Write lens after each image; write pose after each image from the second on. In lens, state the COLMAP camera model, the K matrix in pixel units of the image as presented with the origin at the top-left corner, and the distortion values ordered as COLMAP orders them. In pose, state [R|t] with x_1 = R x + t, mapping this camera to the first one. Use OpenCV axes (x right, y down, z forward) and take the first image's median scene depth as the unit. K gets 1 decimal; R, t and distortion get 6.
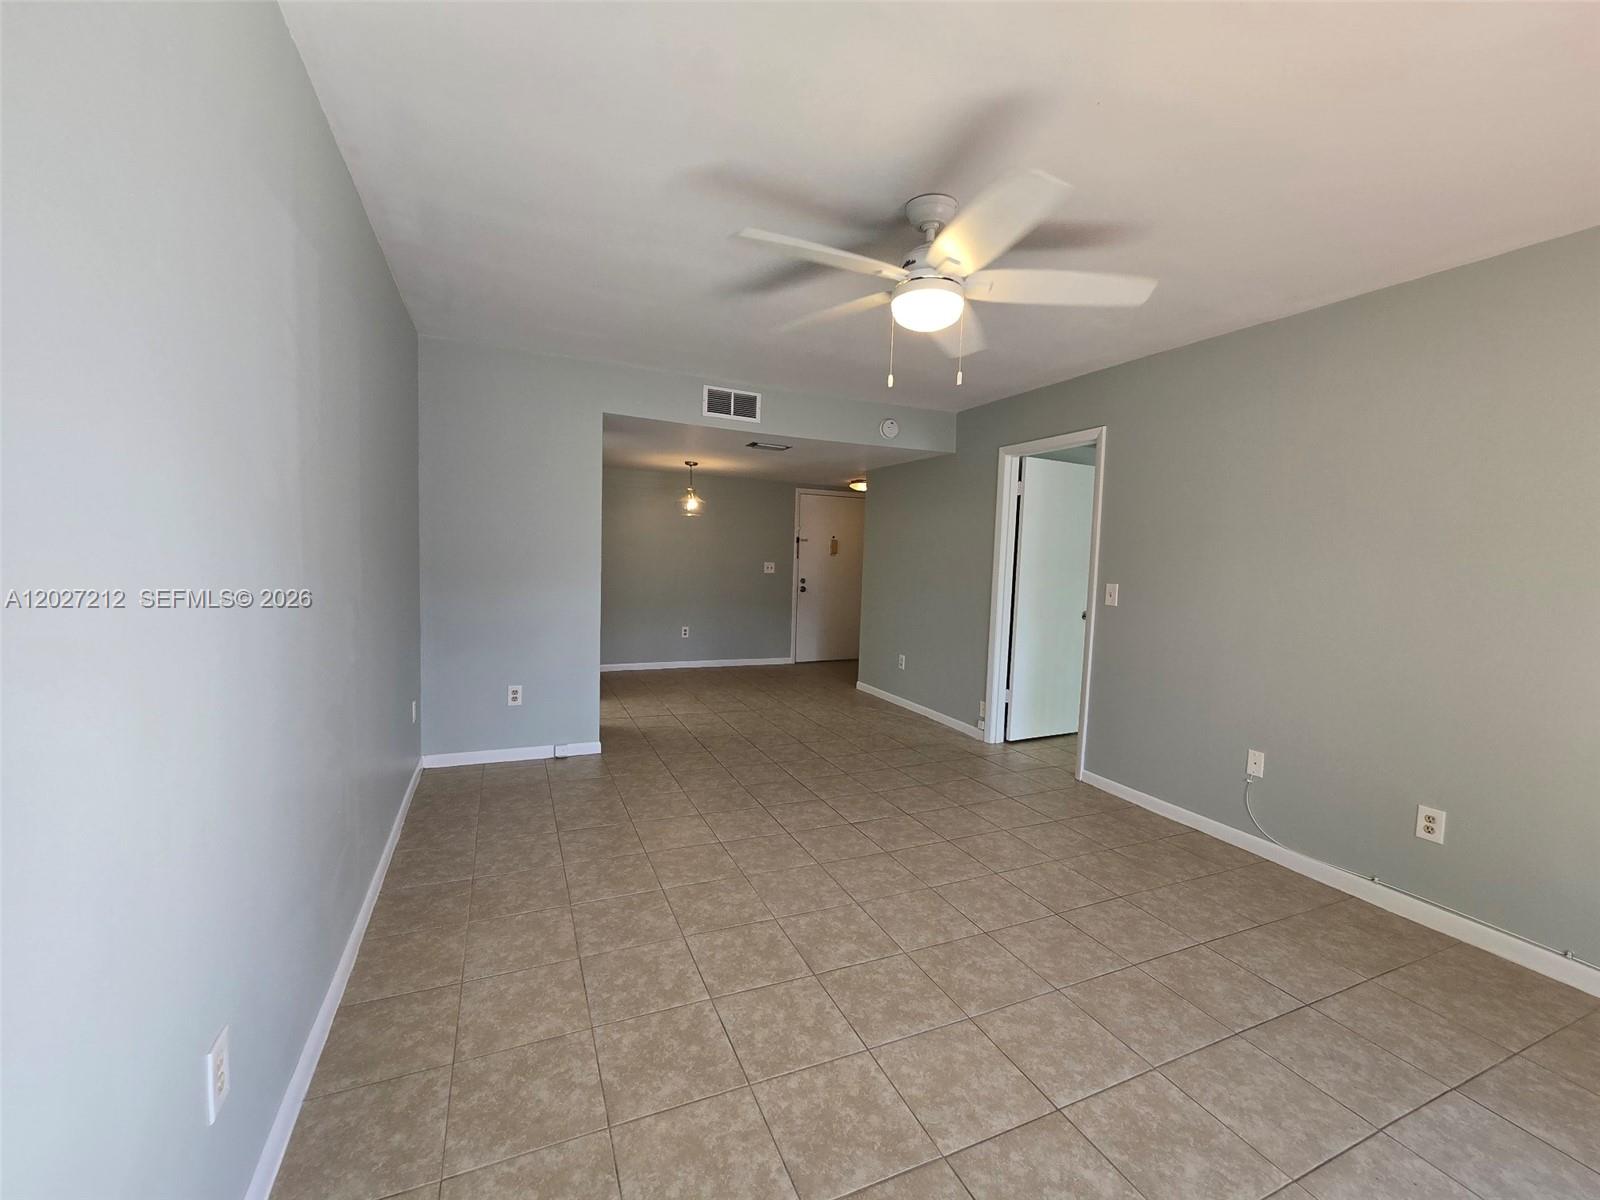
lens RADIAL K [[665.0, 0, 787.9], [0, 665.0, 591.1], [0, 0, 1]] dist [0.001095, -0.000549]
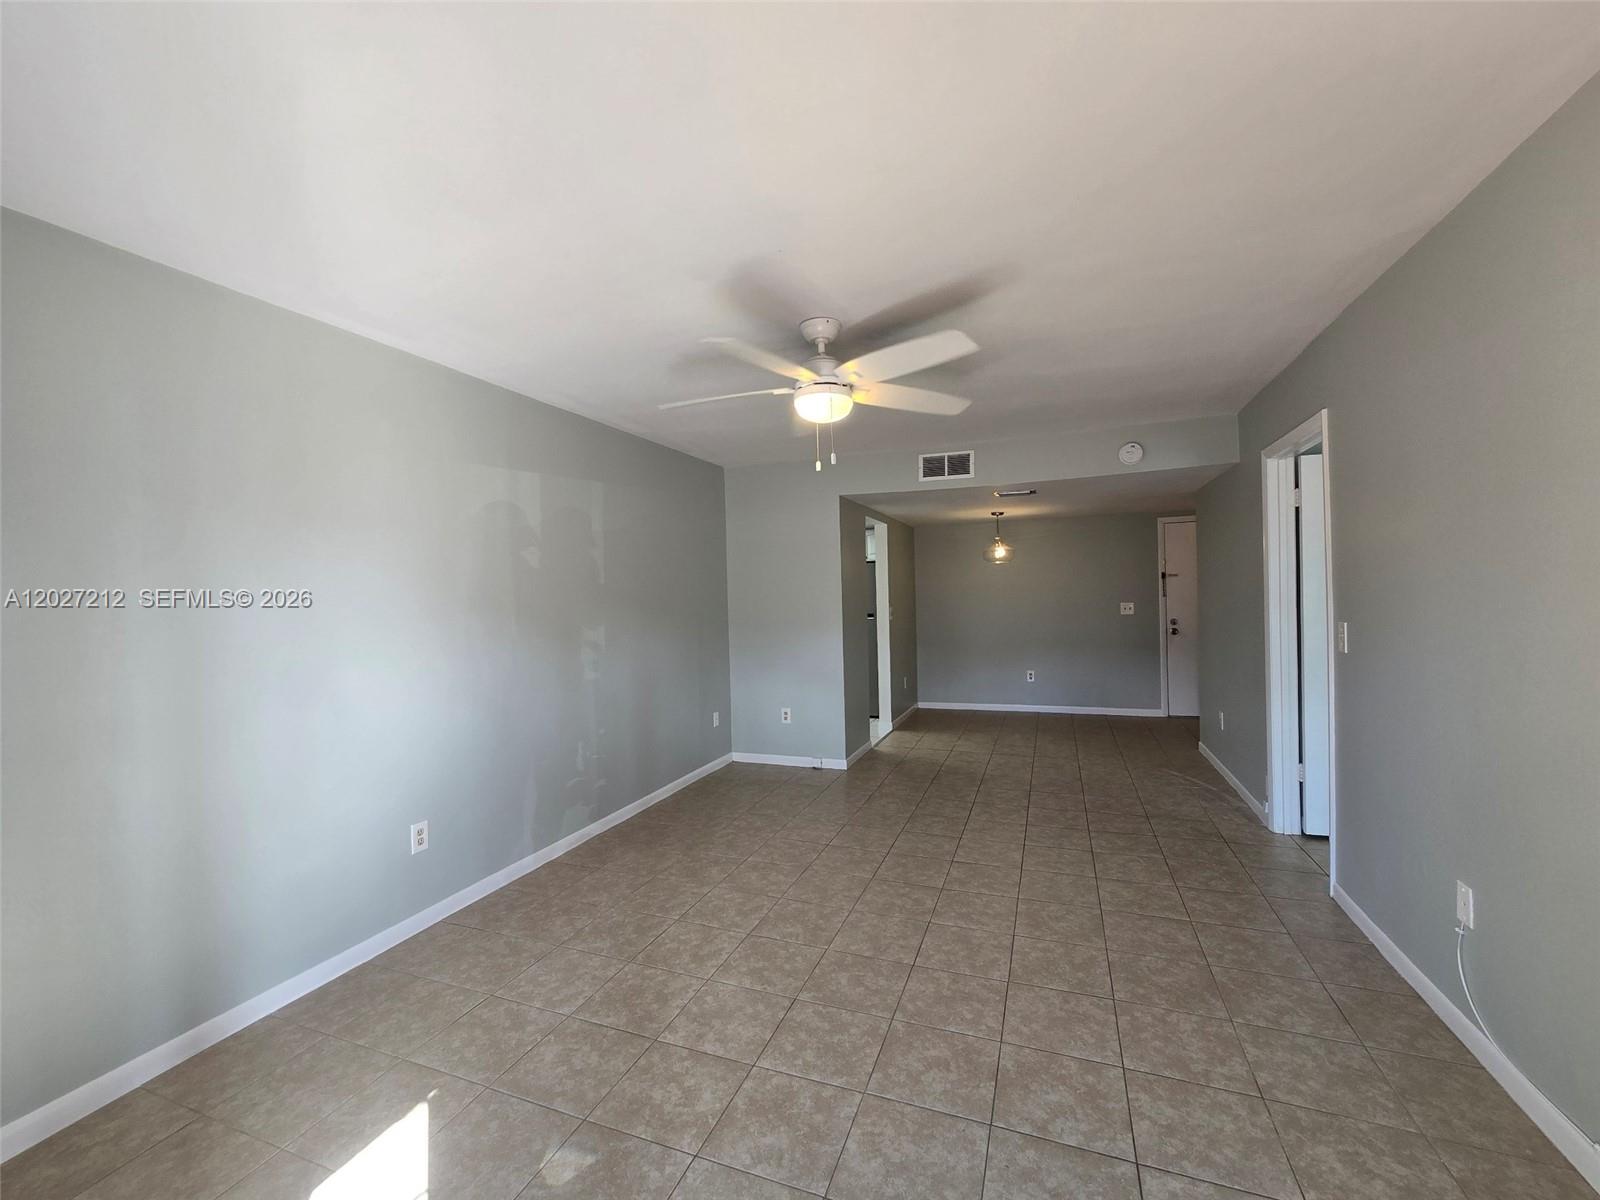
lens RADIAL K [[665.0, 0, 798.7], [0, 665.0, 597.0], [0, 0, 1]] dist [0.001095, -0.000549]
pose [[0.699648, -0.049350, -0.712781, 0.526428], [0.009714, 0.998177, -0.059575, -0.001820], [0.714421, 0.034758, 0.698852, 0.067316]]
